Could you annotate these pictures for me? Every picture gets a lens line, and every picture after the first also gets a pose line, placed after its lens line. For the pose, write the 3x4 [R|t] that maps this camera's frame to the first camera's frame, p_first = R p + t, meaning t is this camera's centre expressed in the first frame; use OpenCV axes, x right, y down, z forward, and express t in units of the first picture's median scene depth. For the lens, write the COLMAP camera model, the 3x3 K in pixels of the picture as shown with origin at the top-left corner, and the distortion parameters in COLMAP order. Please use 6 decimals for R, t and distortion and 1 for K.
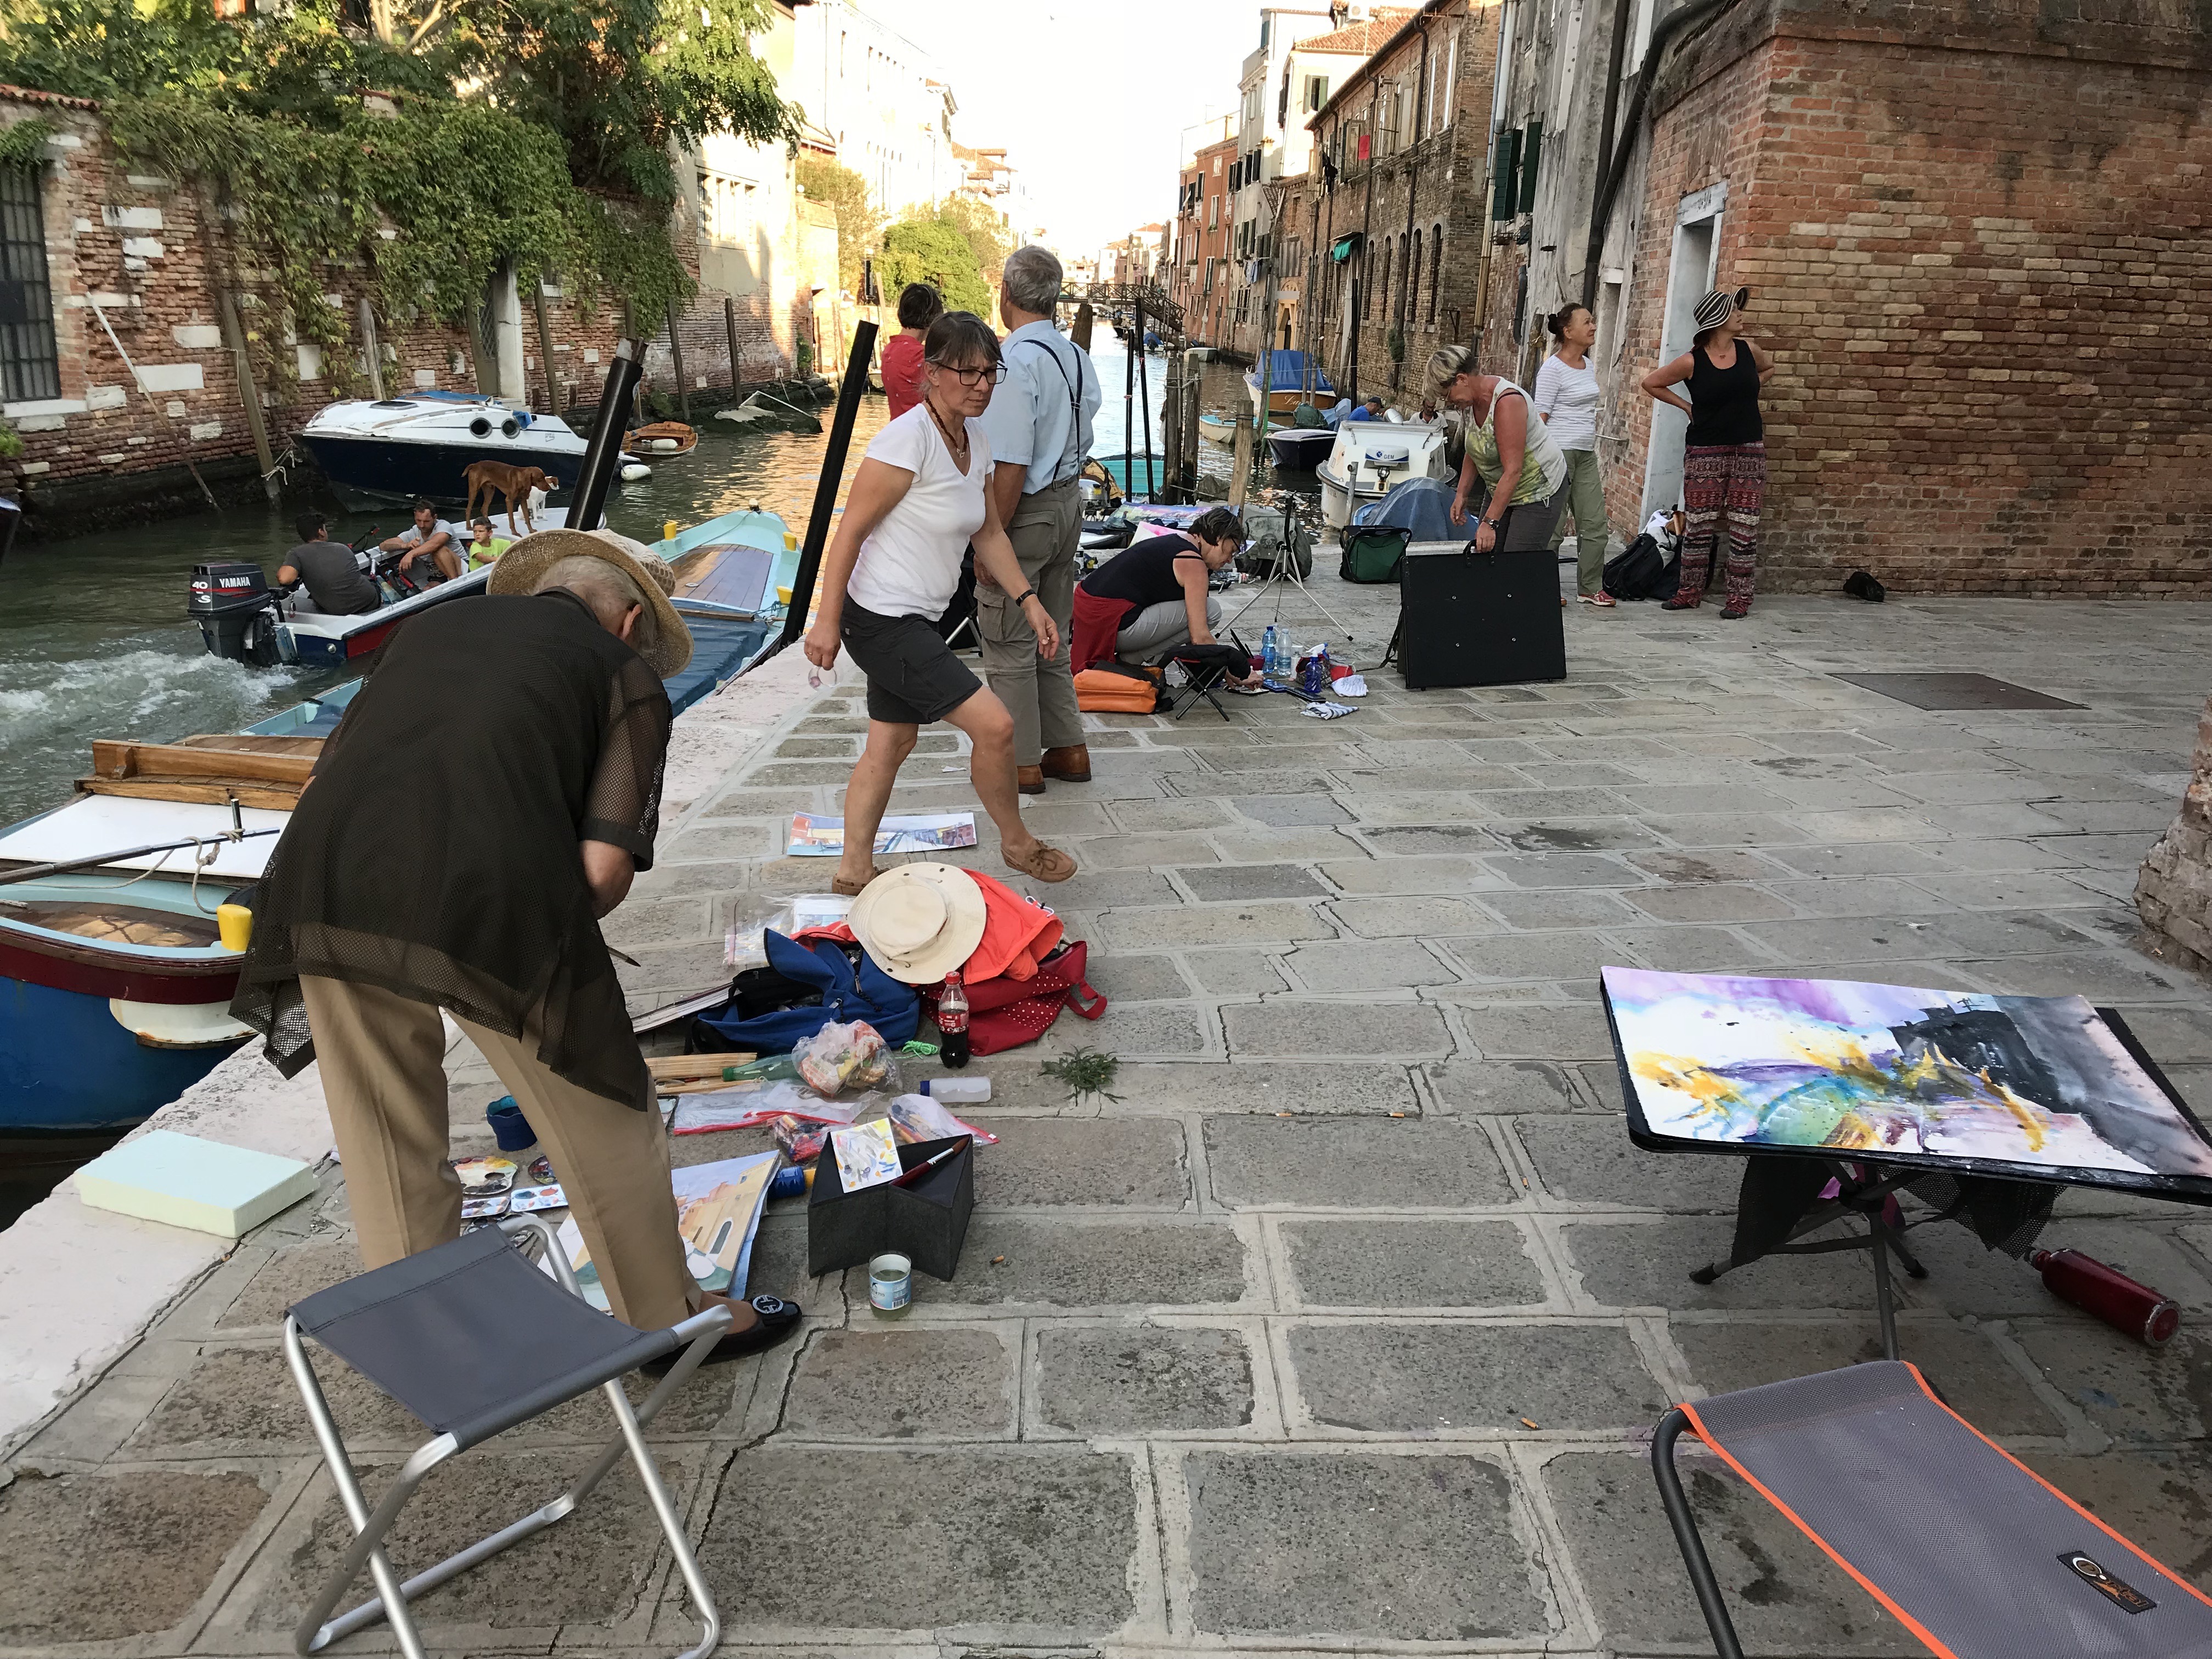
lens RADIAL K [[1793.4, 0, 1100.7], [0, 1793.4, 859.7], [0, 0, 1]] dist [0.137188, -0.370817]
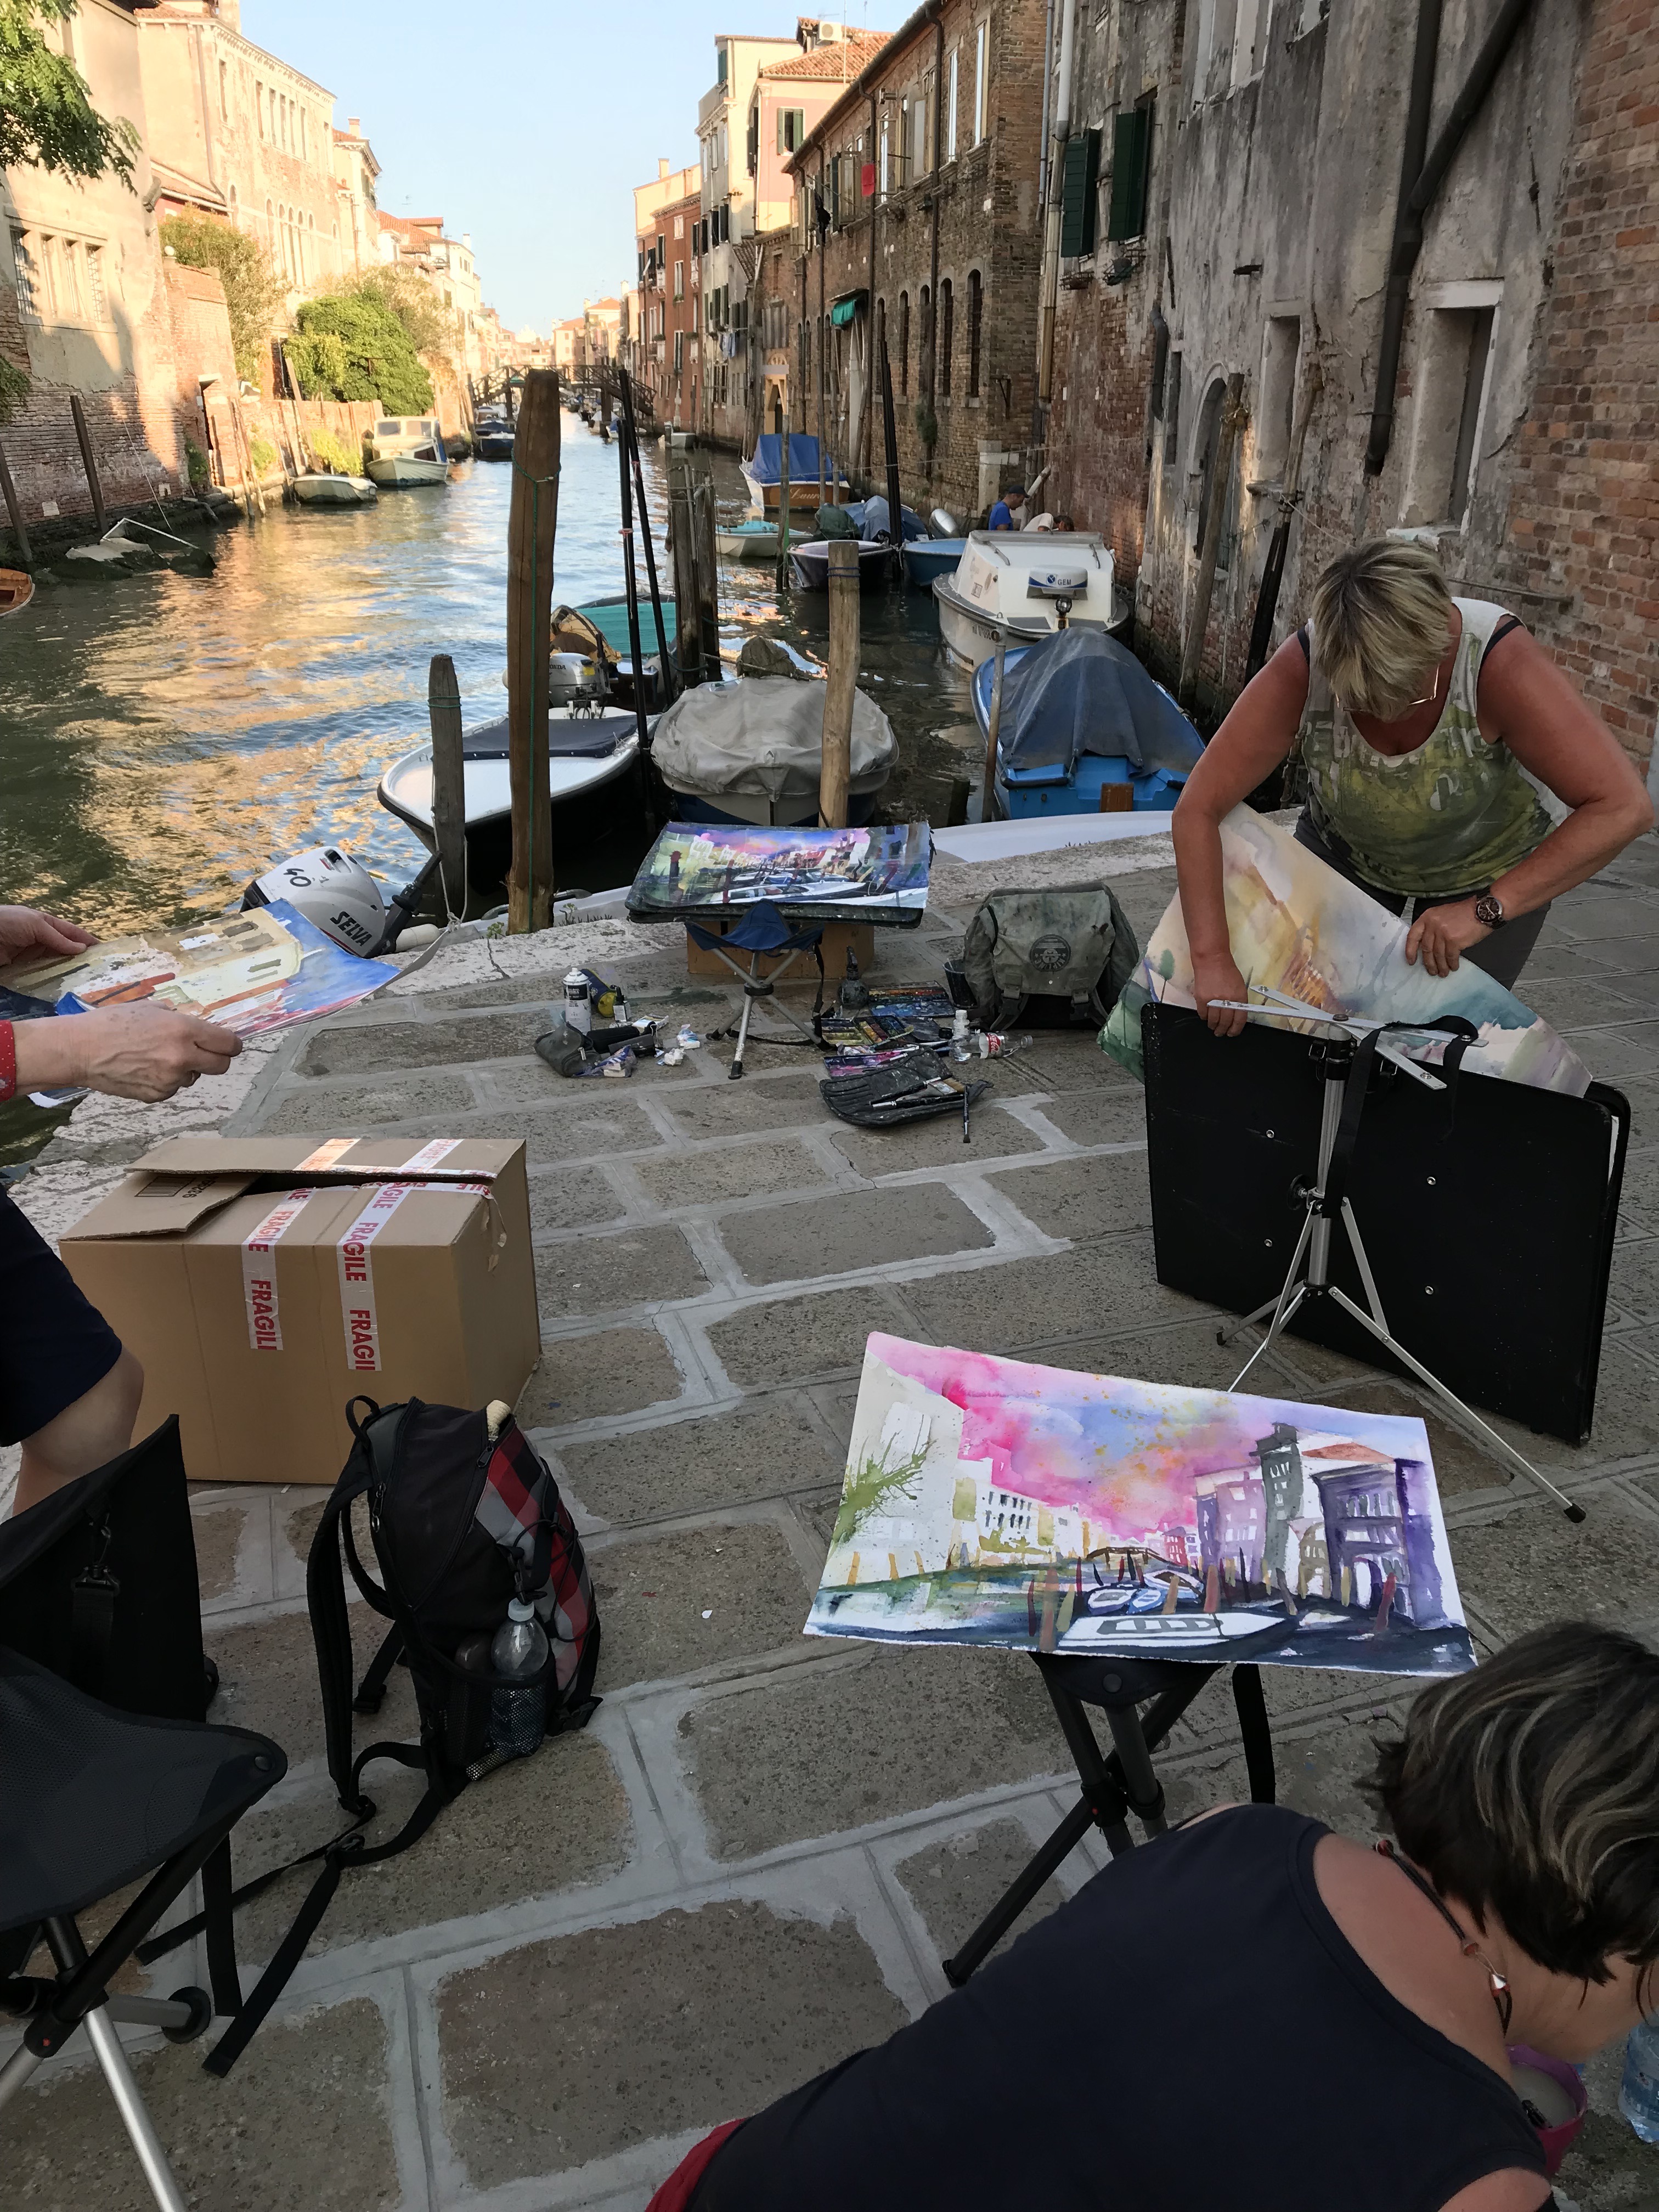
lens RADIAL K [[1825.8, 0, 829.5], [0, 1825.8, 1106.0], [0, 0, 1]] dist [0.008671, 0.016503]
pose [[0.990151, -0.082336, 0.113233, -0.001081], [0.073263, 0.993929, 0.082081, -0.036329], [-0.119304, -0.072977, 0.990172, 0.121784]]
